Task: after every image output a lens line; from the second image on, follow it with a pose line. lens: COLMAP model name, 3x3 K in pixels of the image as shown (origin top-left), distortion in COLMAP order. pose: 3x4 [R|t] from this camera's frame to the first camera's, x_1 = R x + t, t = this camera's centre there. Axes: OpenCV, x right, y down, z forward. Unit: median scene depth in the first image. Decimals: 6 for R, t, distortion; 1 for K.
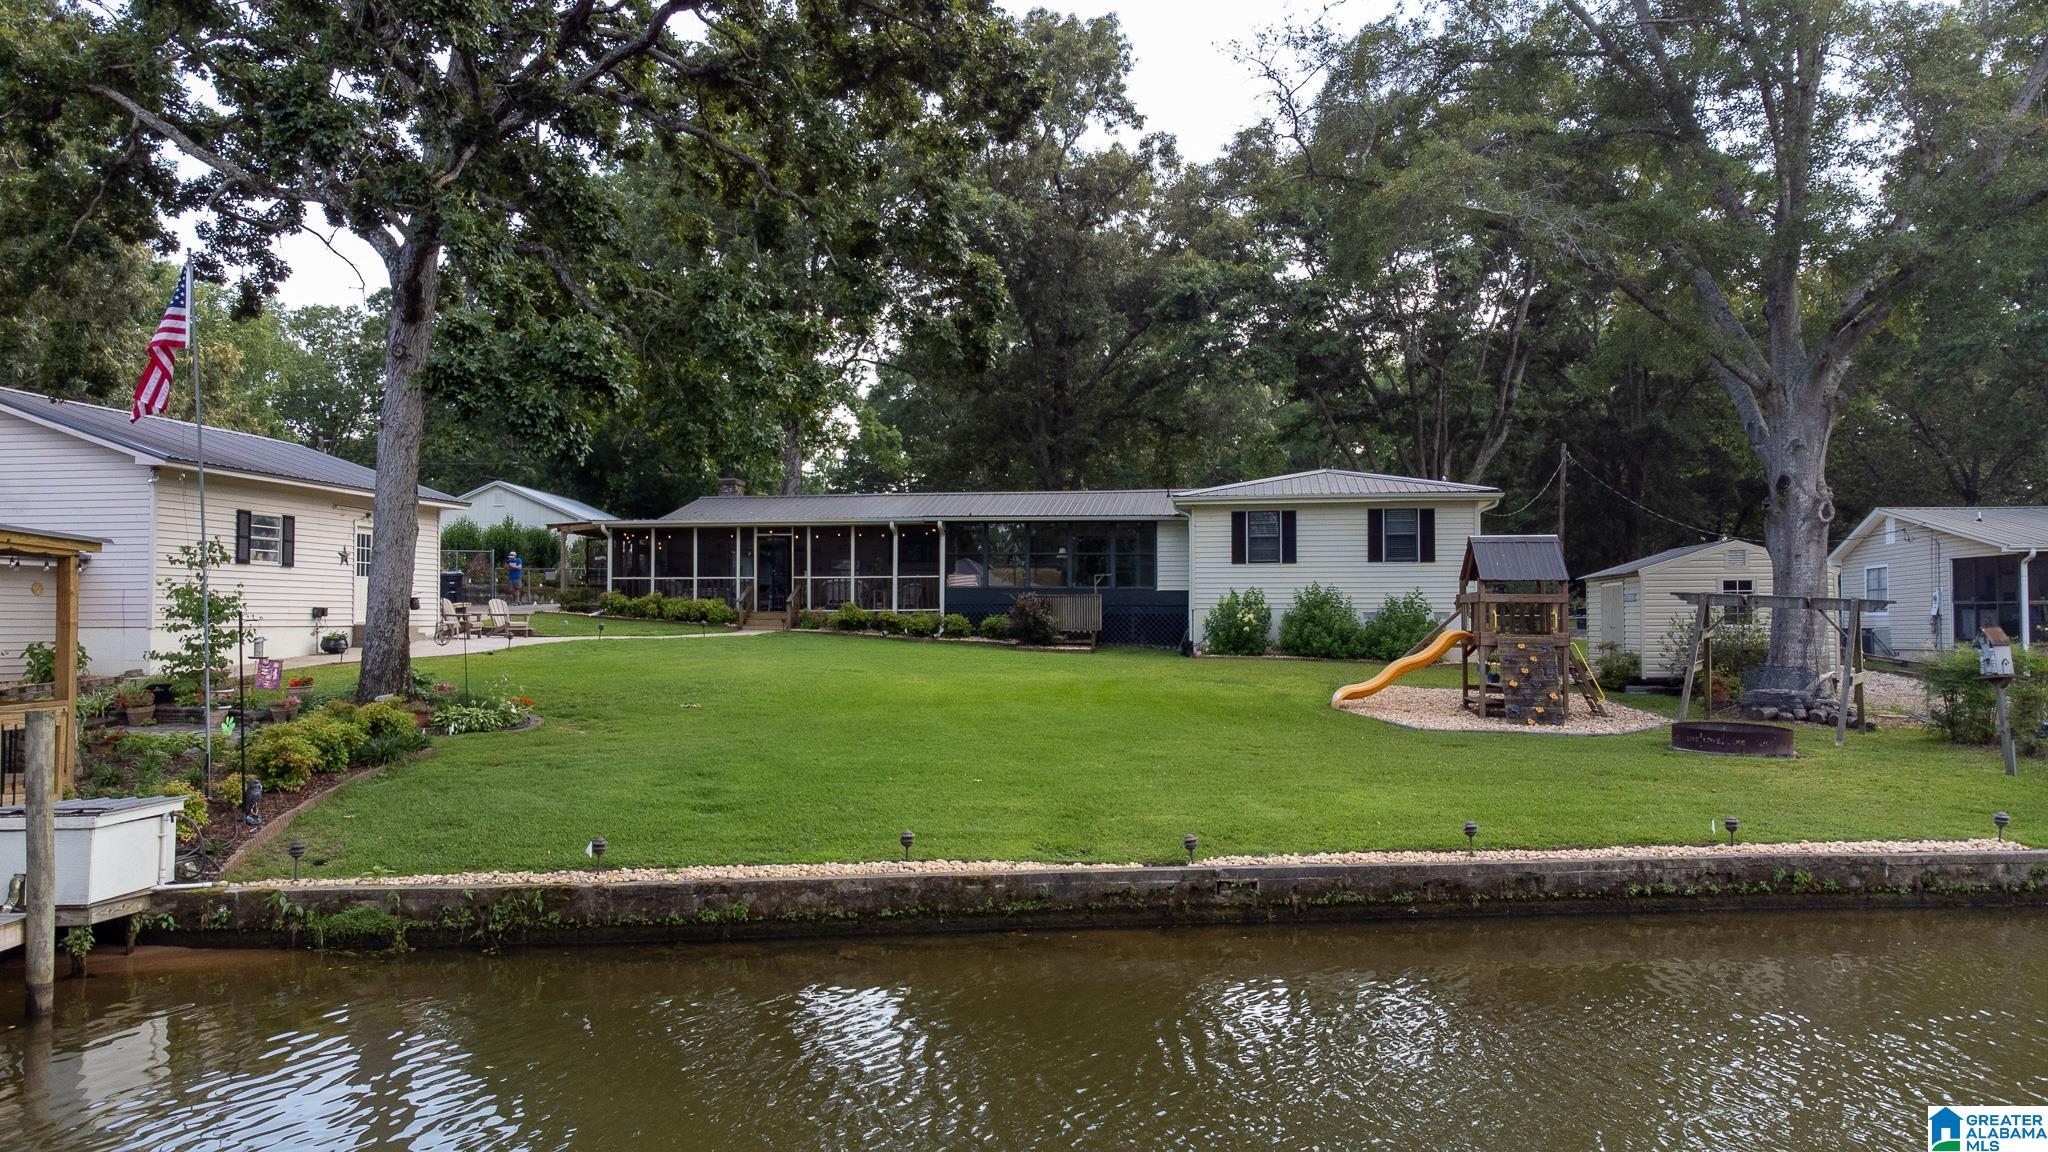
lens RADIAL K [[1527.9, 0, 1018.3], [0, 1527.9, 573.1], [0, 0, 1]] dist [0.029958, 0.026069]
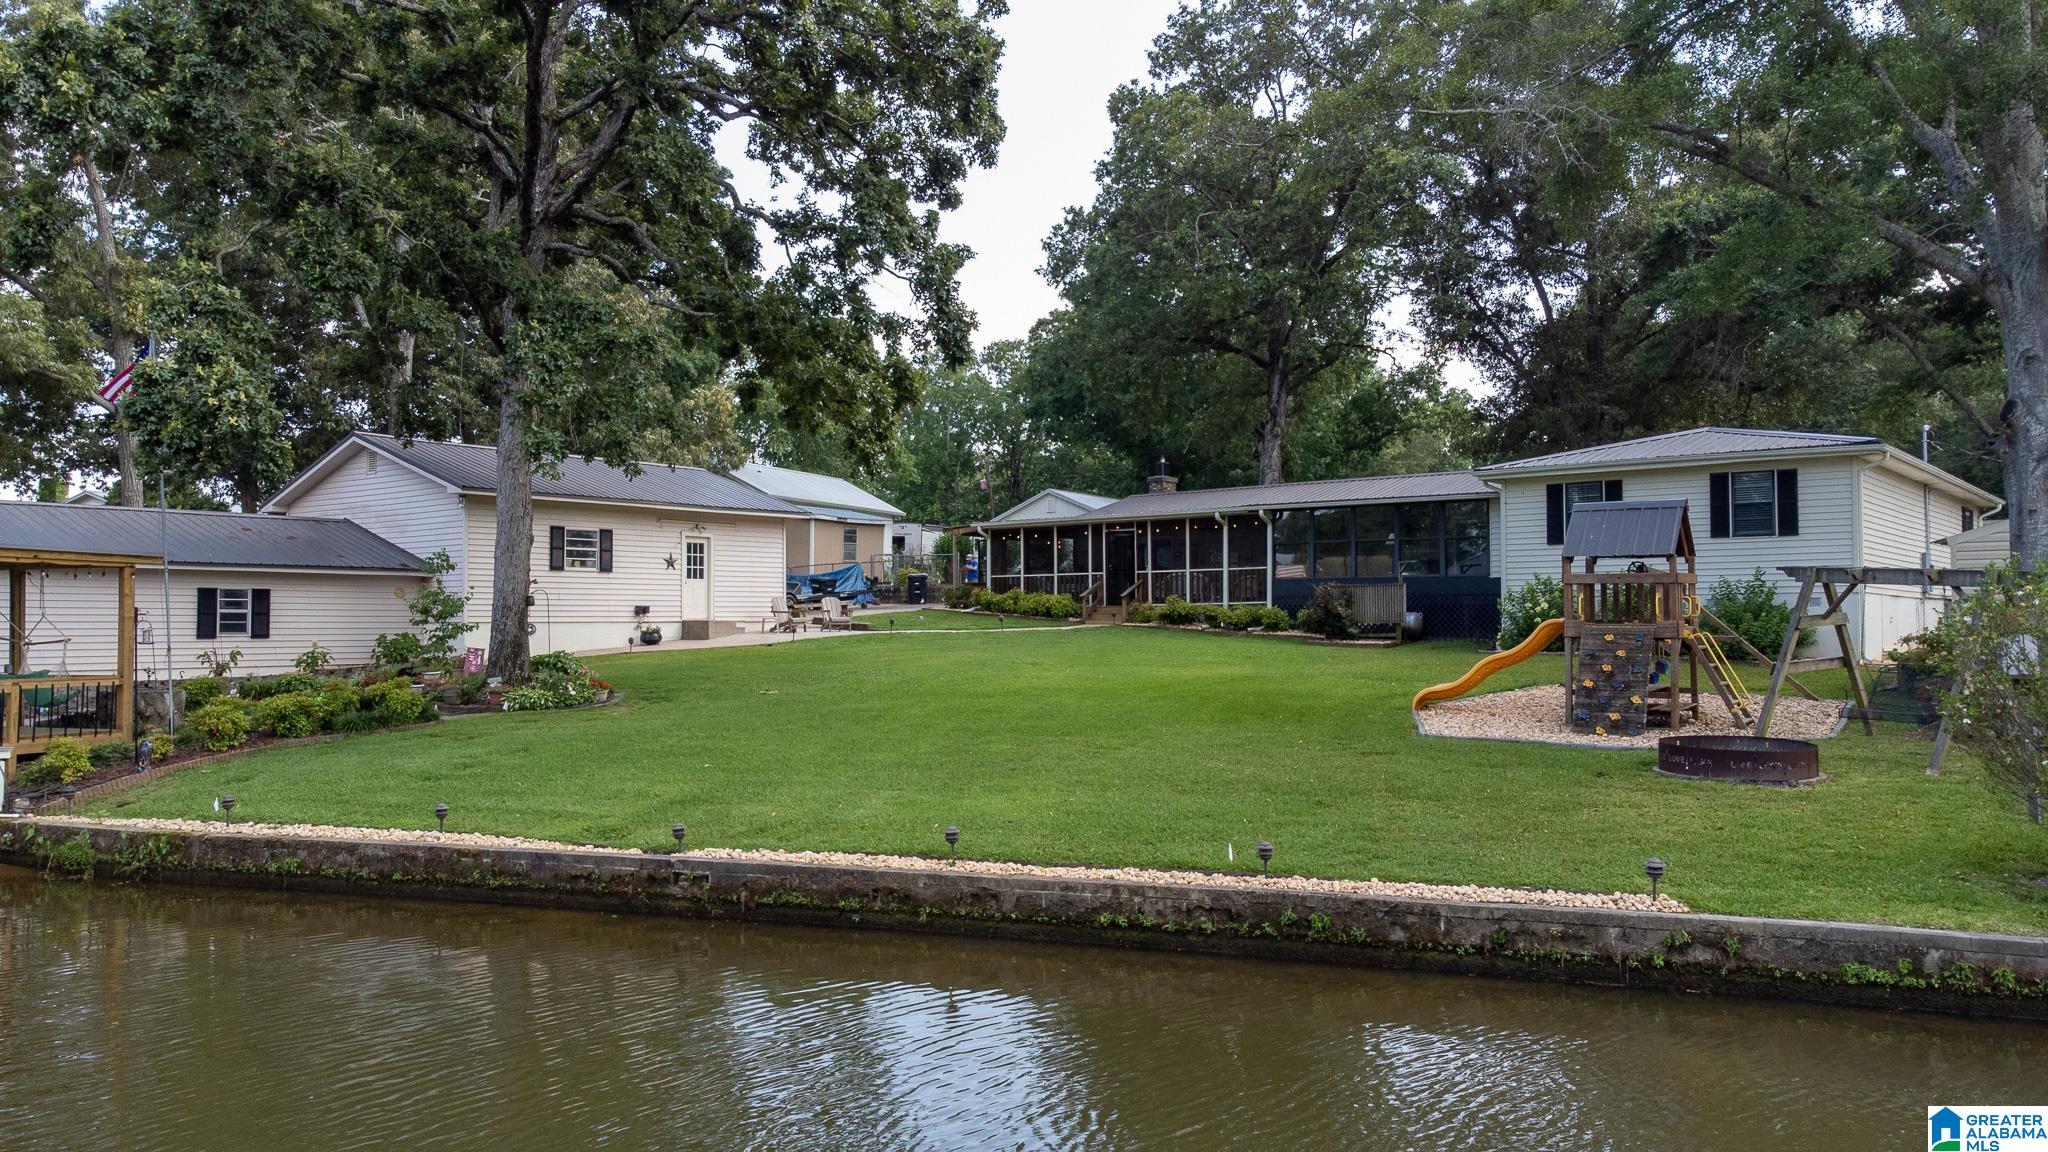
lens RADIAL K [[1527.9, 0, 1034.0], [0, 1527.9, 591.3], [0, 0, 1]] dist [0.029958, 0.026069]
pose [[0.870260, -0.015141, -0.492359, 0.756123], [0.021565, 0.999740, 0.007374, 0.017548], [0.492120, -0.017035, 0.870361, 0.239876]]
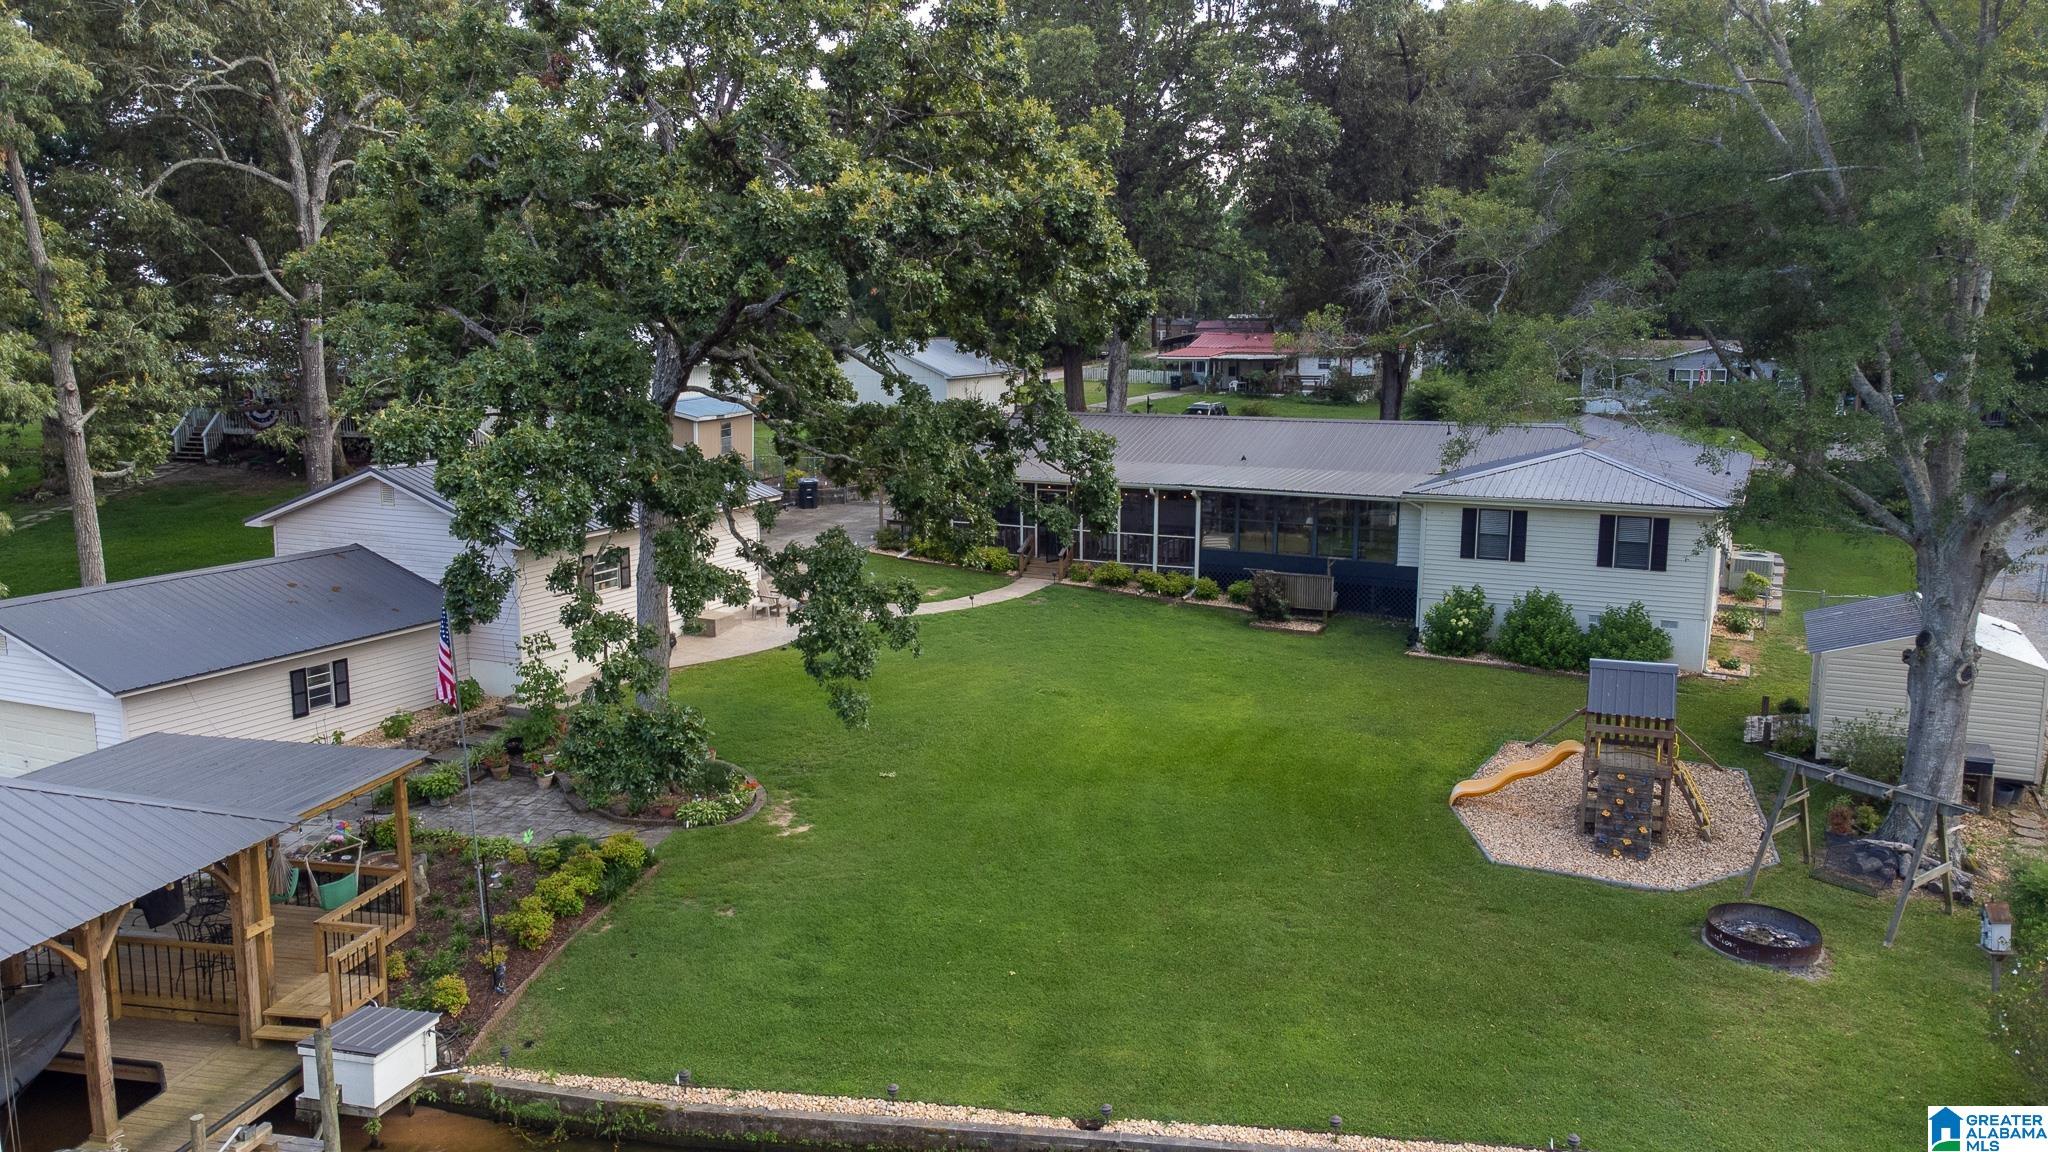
lens RADIAL K [[1527.9, 0, 1022.8], [0, 1527.9, 583.3], [0, 0, 1]] dist [0.029958, 0.026069]
pose [[0.956033, 0.053677, -0.288305, 0.377377], [0.009813, 0.976700, 0.214384, -0.517559], [0.293095, -0.207788, 0.933231, -0.147870]]
